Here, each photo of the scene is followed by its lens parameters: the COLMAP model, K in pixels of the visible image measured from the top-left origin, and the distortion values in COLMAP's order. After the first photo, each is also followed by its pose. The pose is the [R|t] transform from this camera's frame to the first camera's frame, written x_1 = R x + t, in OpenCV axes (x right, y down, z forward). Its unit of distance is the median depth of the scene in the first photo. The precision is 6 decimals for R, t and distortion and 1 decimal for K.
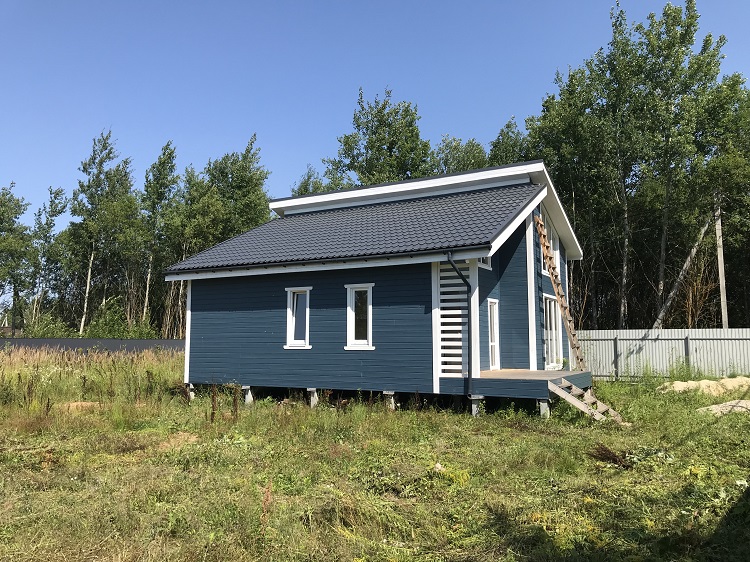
lens RADIAL K [[610.2, 0, 375.0], [0, 610.2, 281.0], [0, 0, 1]] dist [0.083675, -0.000586]
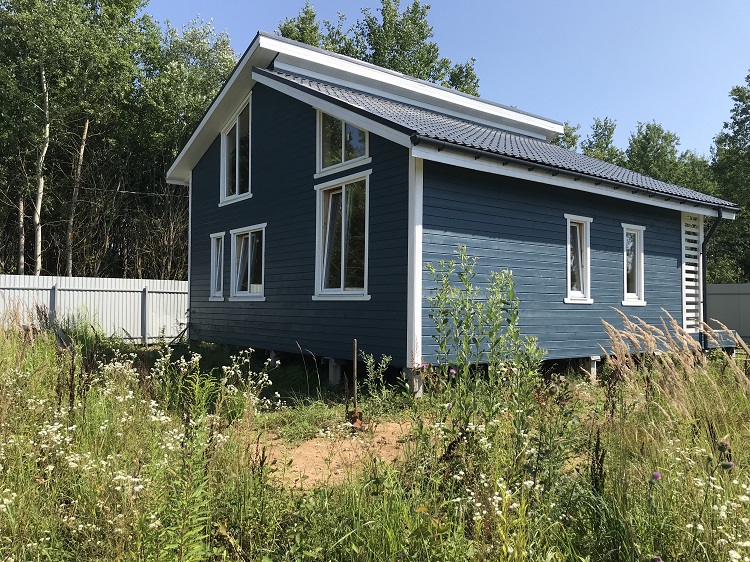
lens RADIAL K [[603.4, 0, 375.0], [0, 603.4, 281.0], [0, 0, 1]] dist [0.016744, -0.003146]
pose [[0.418835, 0.036179, 0.907341, -0.900243], [-0.106897, 0.994223, 0.009701, 0.107995], [-0.901748, -0.101055, 0.420283, 0.953751]]
